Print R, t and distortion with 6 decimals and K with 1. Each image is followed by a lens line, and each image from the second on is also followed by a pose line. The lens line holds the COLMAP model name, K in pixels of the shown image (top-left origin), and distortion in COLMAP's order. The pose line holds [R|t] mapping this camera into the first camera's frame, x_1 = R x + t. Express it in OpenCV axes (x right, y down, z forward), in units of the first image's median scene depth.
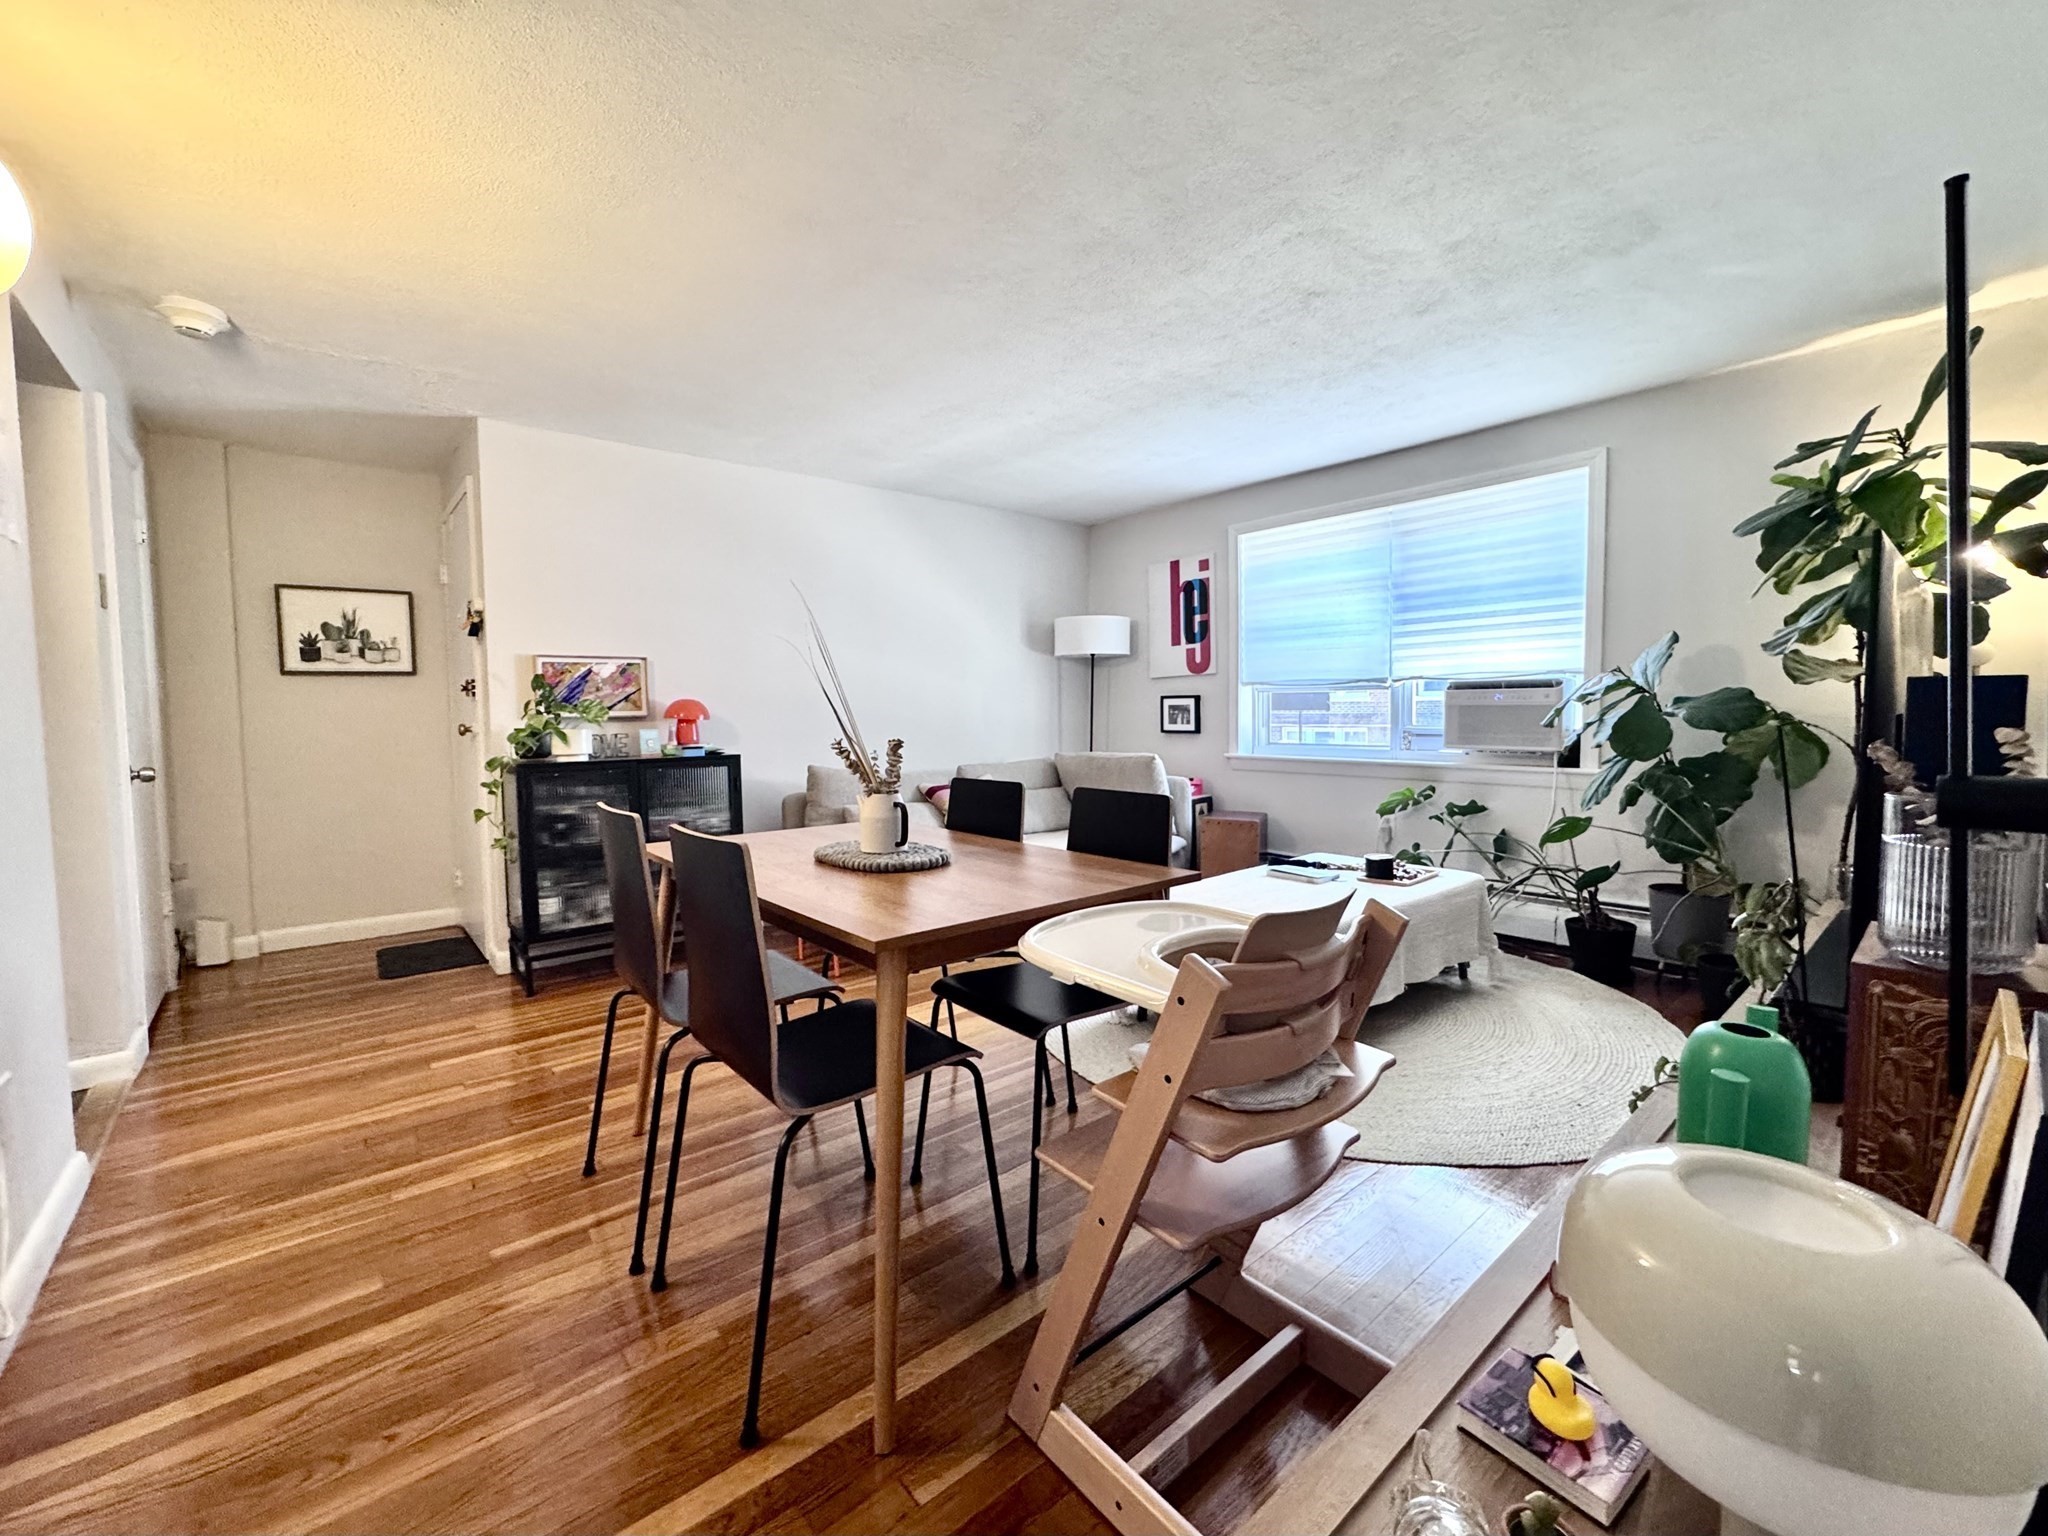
lens RADIAL K [[839.6, 0, 1030.4], [0, 839.6, 749.7], [0, 0, 1]] dist [-0.000735, -0.000079]
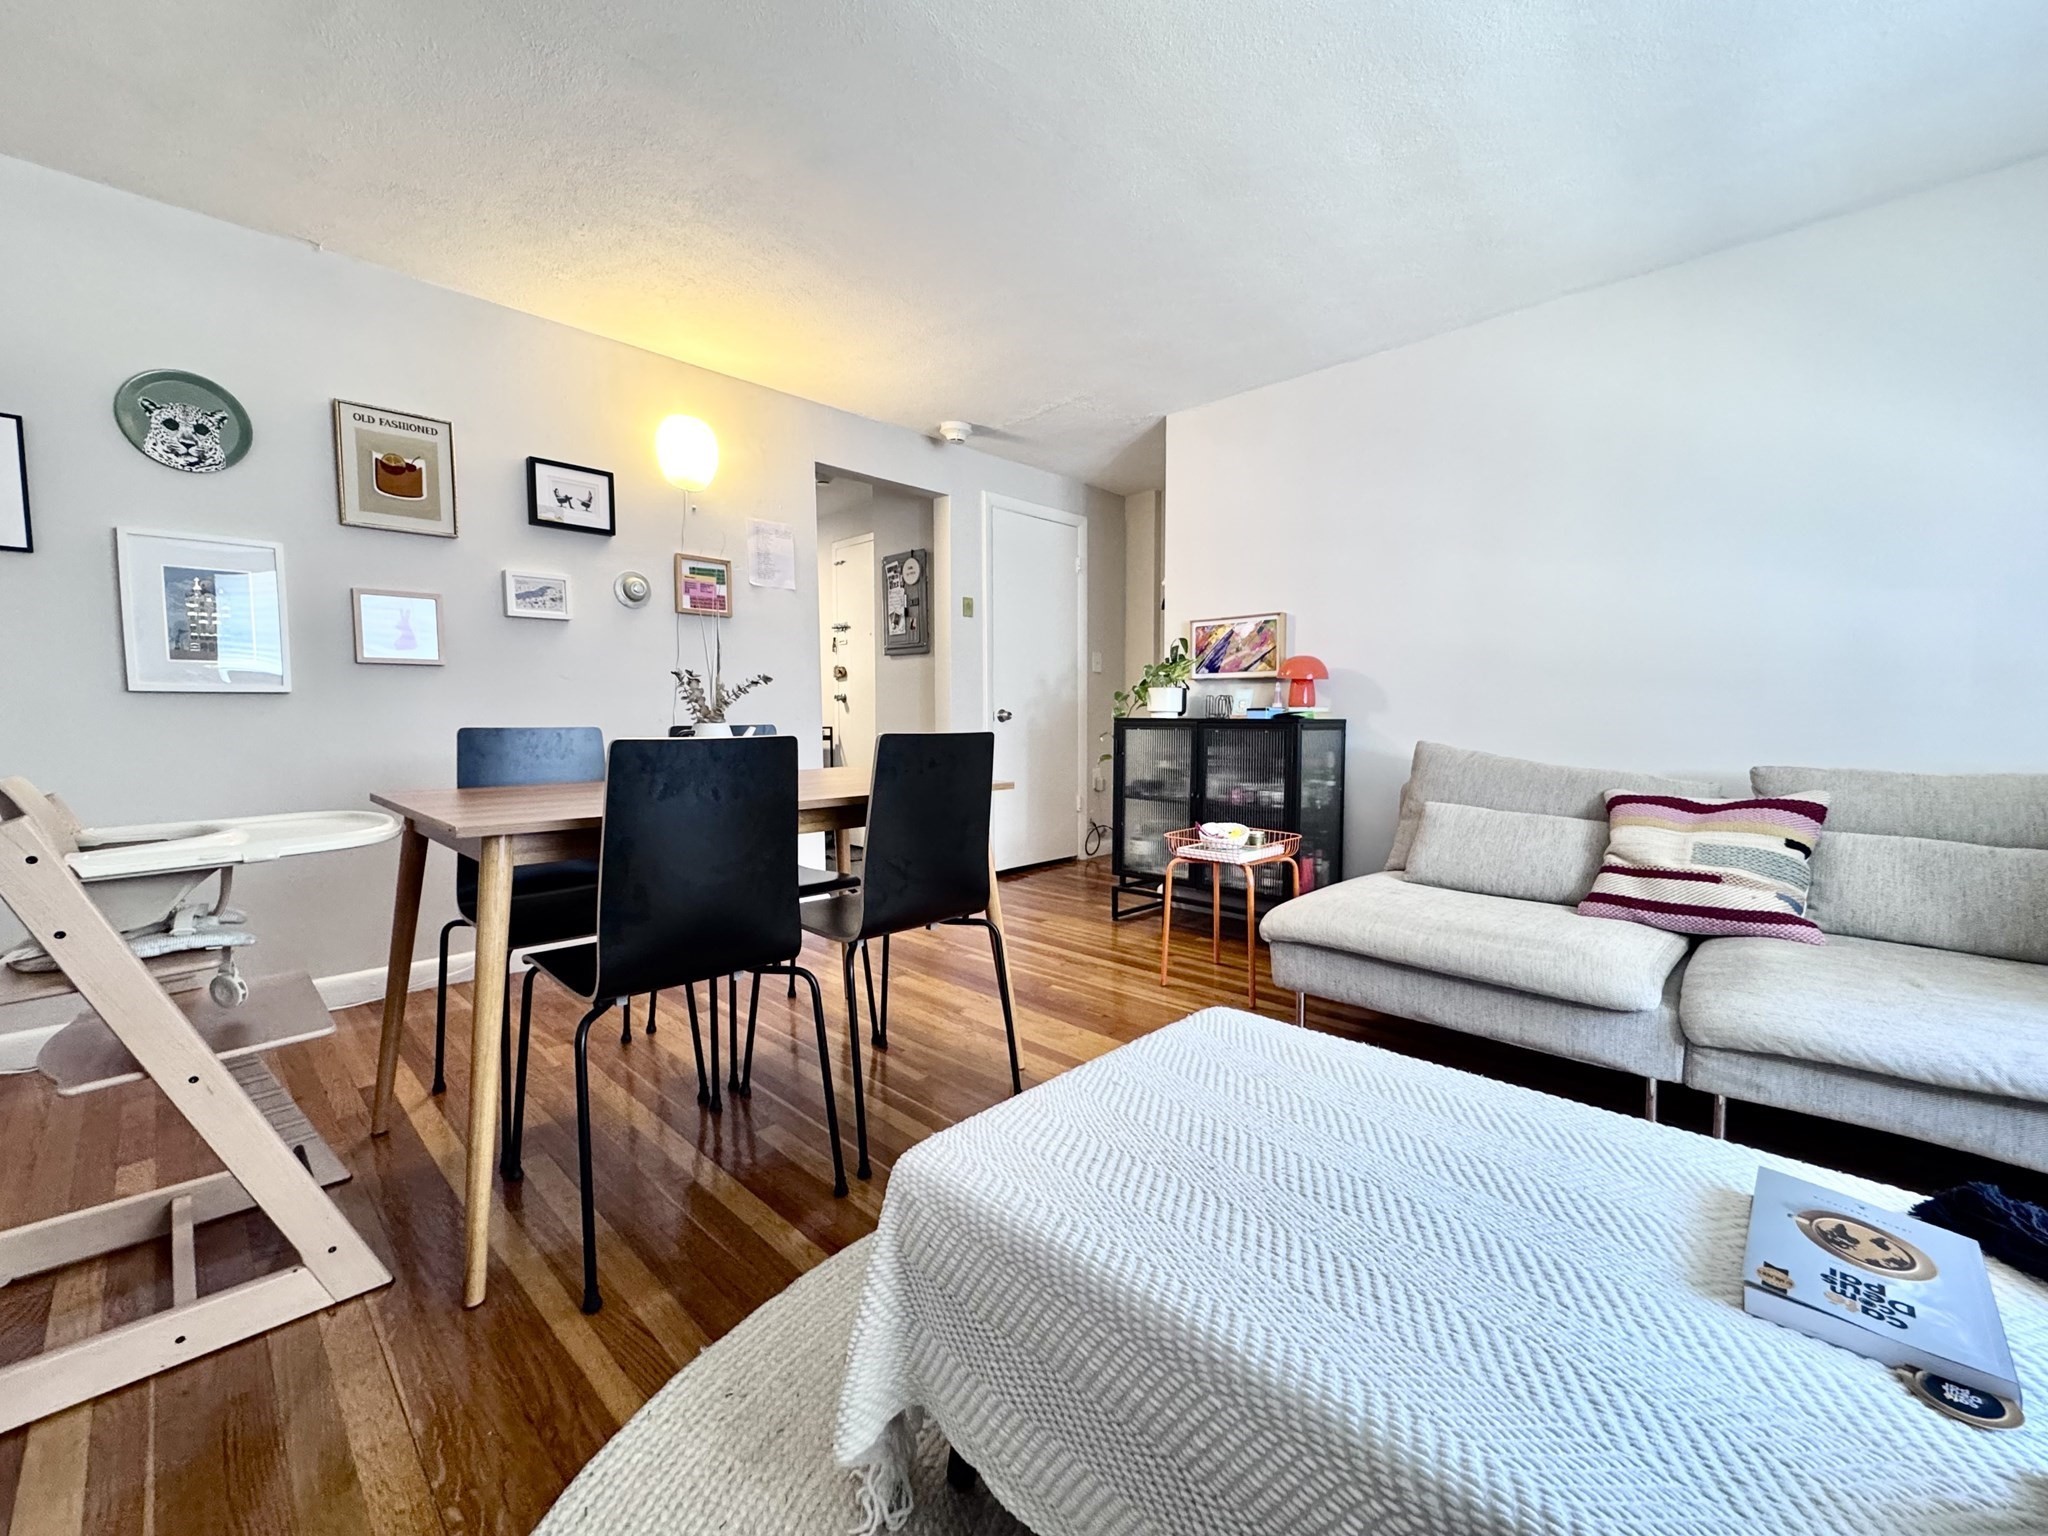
lens RADIAL K [[839.6, 0, 1030.4], [0, 839.6, 749.7], [0, 0, 1]] dist [-0.000735, -0.000079]
pose [[0.095994, 0.058114, -0.993684, 0.356754], [-0.045183, 0.997520, 0.053973, 0.005689], [0.994356, 0.039717, 0.098381, 0.535637]]
